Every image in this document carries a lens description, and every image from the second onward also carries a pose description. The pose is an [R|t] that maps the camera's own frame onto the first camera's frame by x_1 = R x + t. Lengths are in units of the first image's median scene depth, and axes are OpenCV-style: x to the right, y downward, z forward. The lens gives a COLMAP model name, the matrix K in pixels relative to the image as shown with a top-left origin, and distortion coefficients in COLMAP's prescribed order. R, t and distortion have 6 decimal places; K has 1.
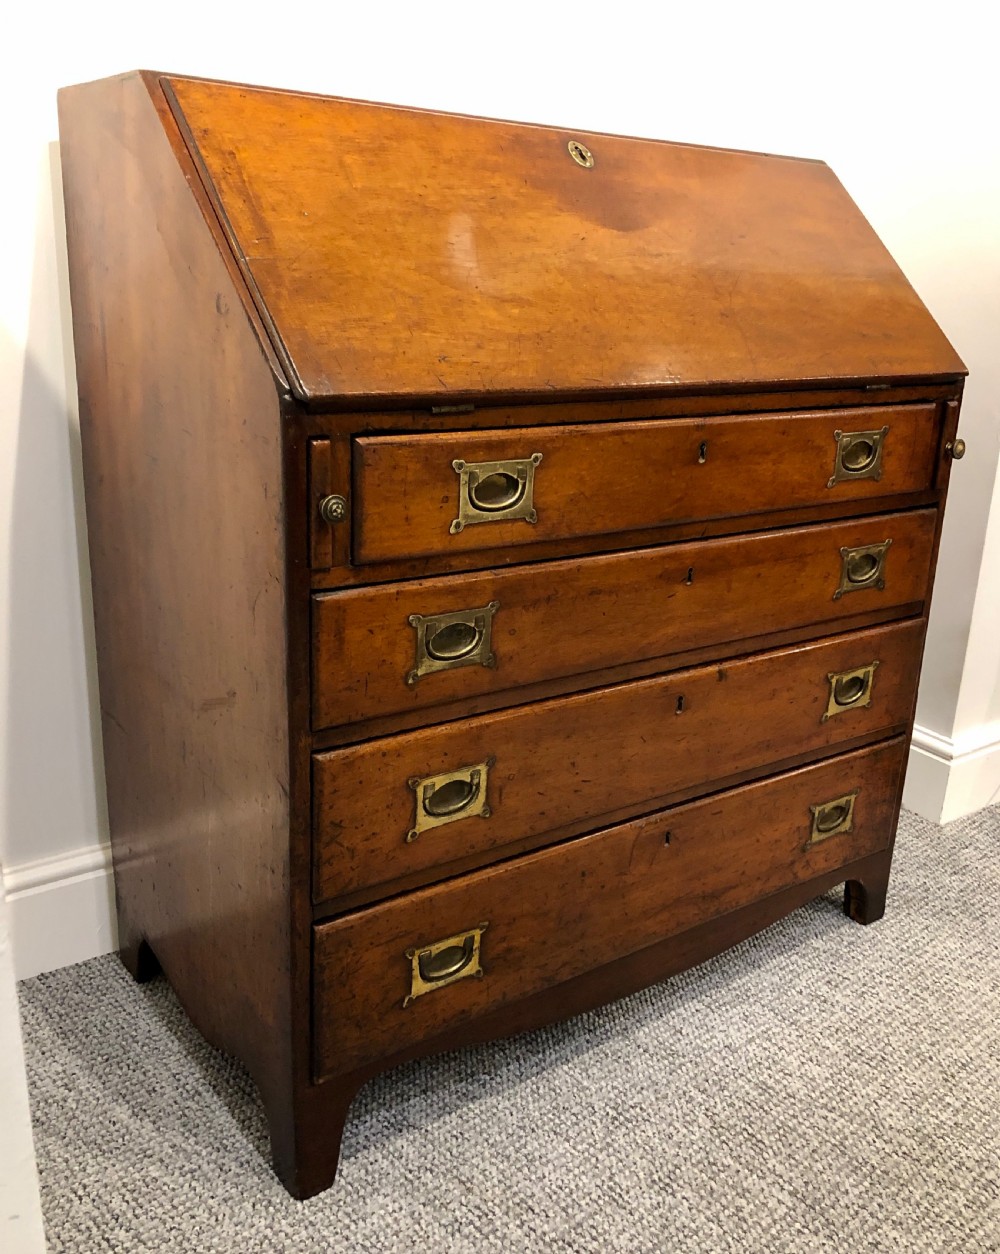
lens RADIAL K [[1167.9, 0, 489.7], [0, 1167.9, 623.4], [0, 0, 1]] dist [0.030829, 0.000000]
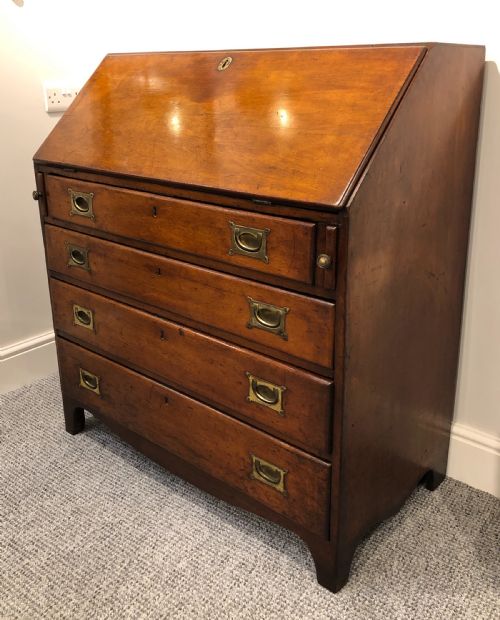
lens RADIAL K [[609.1, 0, 247.2], [0, 609.1, 283.5], [0, 0, 1]] dist [0.030728, 0.000000]
pose [[0.225038, 0.270868, -0.935943, 1.164858], [-0.280981, 0.937814, 0.203850, -0.272175], [0.932956, 0.217108, 0.287153, 0.816909]]
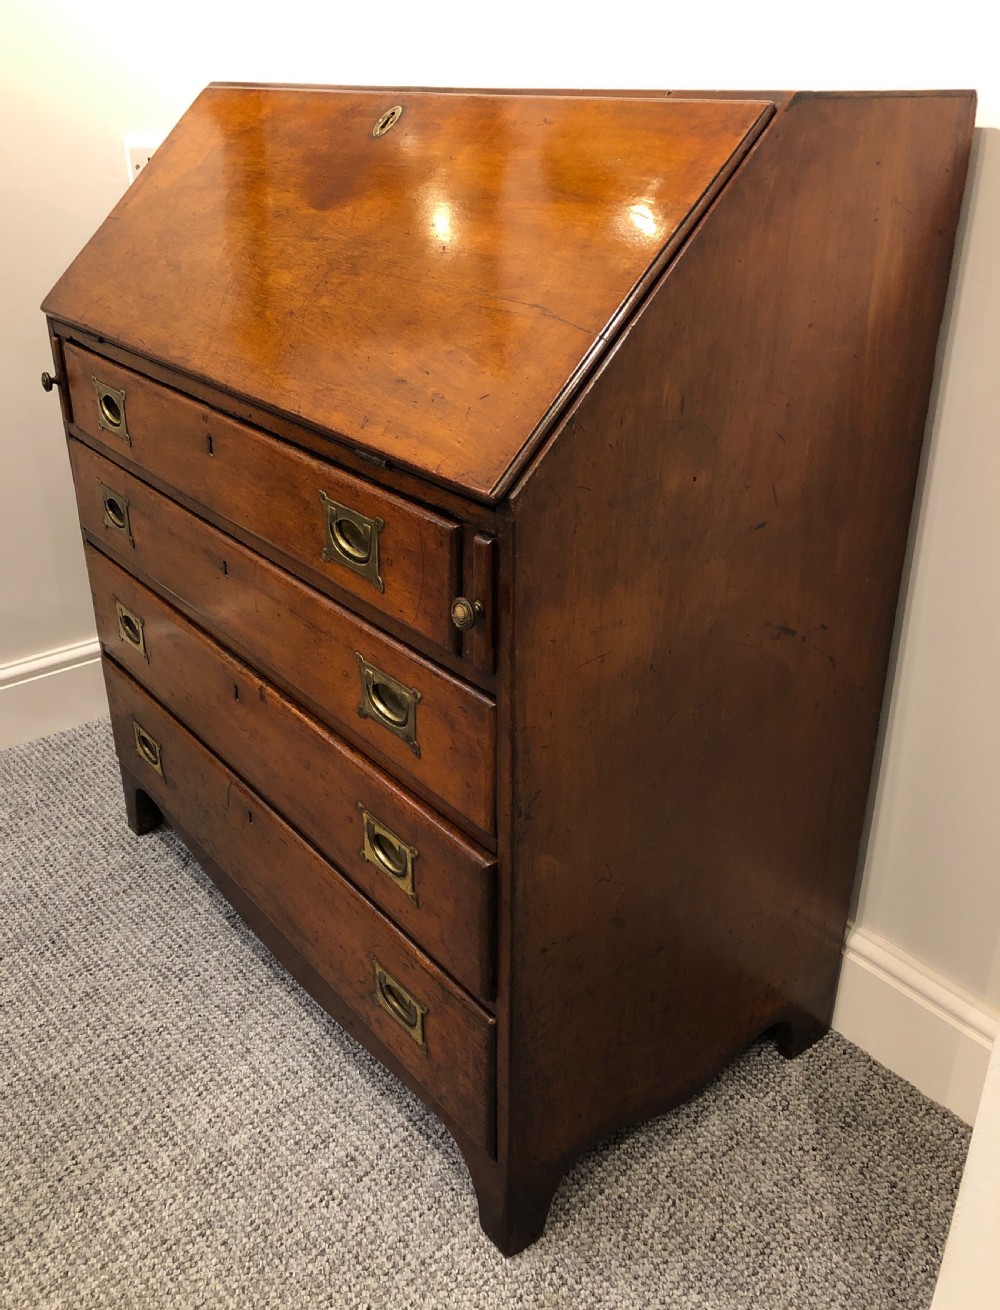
lens RADIAL K [[1136.8, 0, 477.4], [0, 1136.8, 635.2], [0, 0, 1]] dist [0.028898, 0.002061]
pose [[0.032846, 0.396032, -0.917649, 1.049781], [-0.303940, 0.878618, 0.368309, -0.397464], [0.952125, 0.266812, 0.149229, 1.040430]]
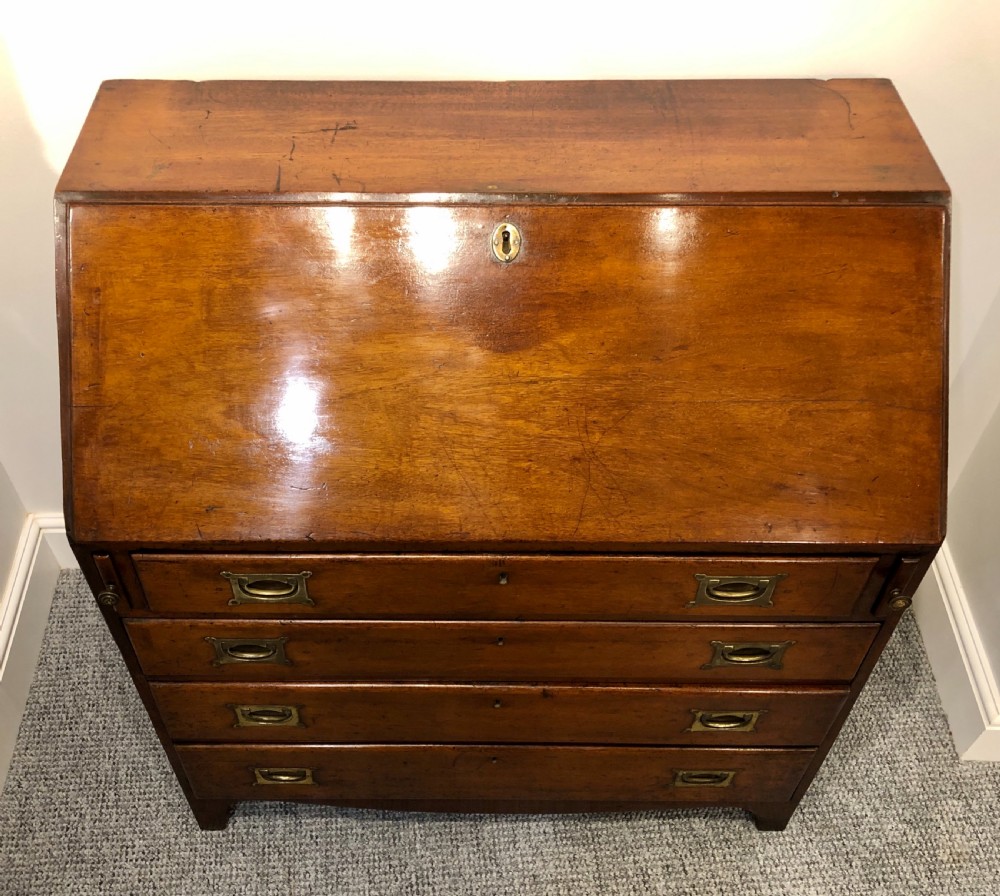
lens RADIAL K [[1040.0, 0, 431.2], [0, 1040.0, 435.3], [0, 0, 1]] dist [0.026499, 0.000000]
pose [[0.801226, 0.403791, -0.441576, 0.465997], [-0.137094, 0.842225, 0.521404, -0.699378], [0.582445, -0.357225, 0.730170, 0.290281]]
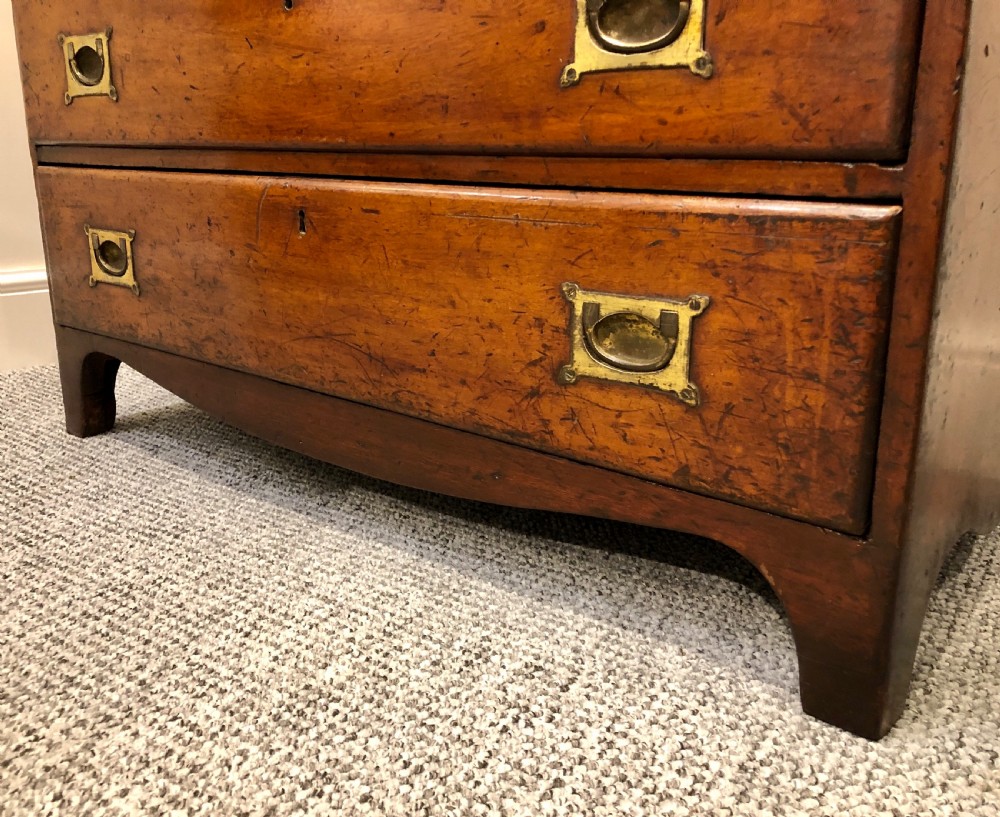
lens RADIAL K [[893.0, 0, 501.6], [0, 893.0, 392.1], [0, 0, 1]] dist [0.017250, 0.002875]
pose [[0.257401, 0.210986, -0.942990, 0.732713], [-0.290856, 0.947532, 0.132610, 0.182756], [0.921492, 0.240140, 0.305262, 1.014075]]
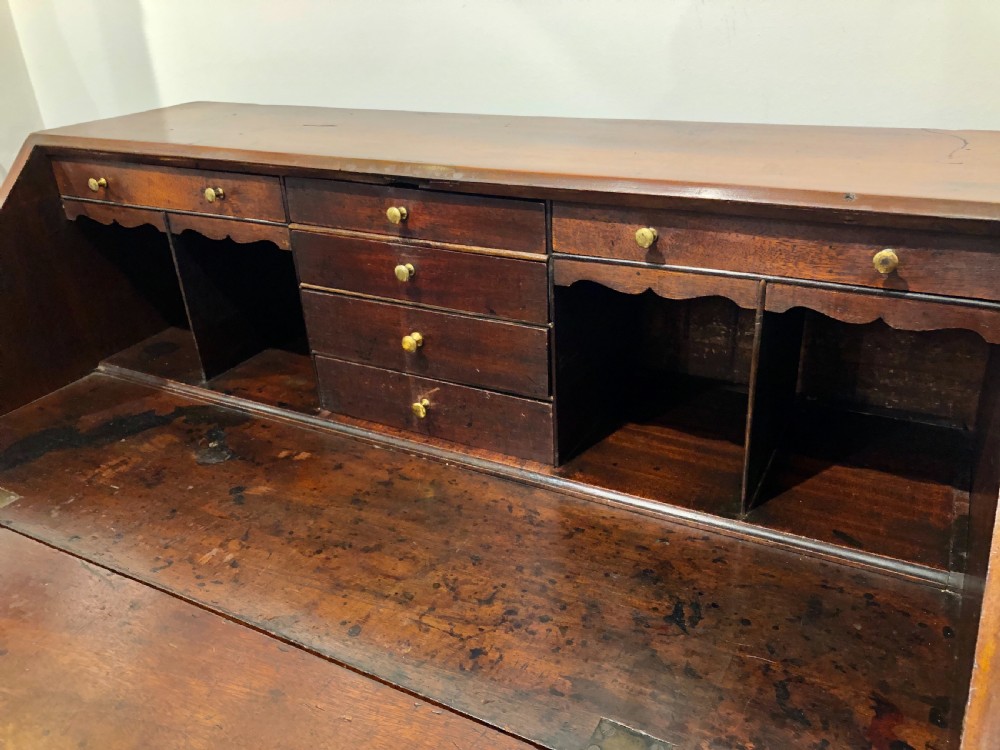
lens RADIAL K [[817.5, 0, 498.3], [0, 817.5, 365.5], [0, 0, 1]] dist [0.033574, -0.015350]
pose [[0.430854, 0.331771, -0.839221, 0.564060], [-0.206227, 0.941556, 0.266351, -0.461445], [0.878542, 0.058311, 0.474093, 0.834570]]
